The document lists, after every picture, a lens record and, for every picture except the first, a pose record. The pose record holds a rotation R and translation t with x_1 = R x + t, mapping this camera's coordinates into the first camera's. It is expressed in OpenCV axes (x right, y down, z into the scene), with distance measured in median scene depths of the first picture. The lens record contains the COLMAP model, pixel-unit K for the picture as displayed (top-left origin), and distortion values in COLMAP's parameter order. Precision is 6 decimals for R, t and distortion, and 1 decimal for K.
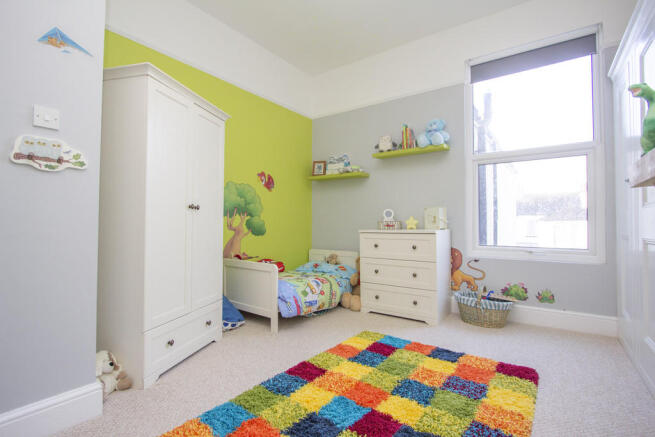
lens RADIAL K [[302.7, 0, 327.8], [0, 302.7, 218.4], [0, 0, 1]] dist [-0.016155, 0.001815]
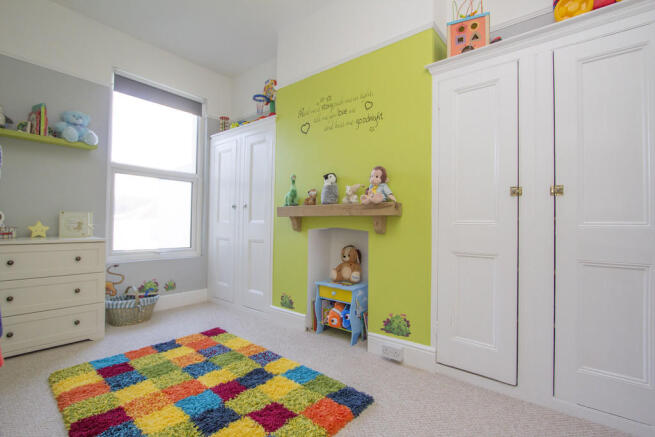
lens RADIAL K [[302.7, 0, 327.9], [0, 302.7, 221.7], [0, 0, 1]] dist [-0.016155, 0.001815]
pose [[0.058335, 0.014504, 0.998192, -0.619664], [-0.027554, 0.999537, -0.012914, -0.022495], [-0.997917, -0.026751, 0.058708, 0.276430]]
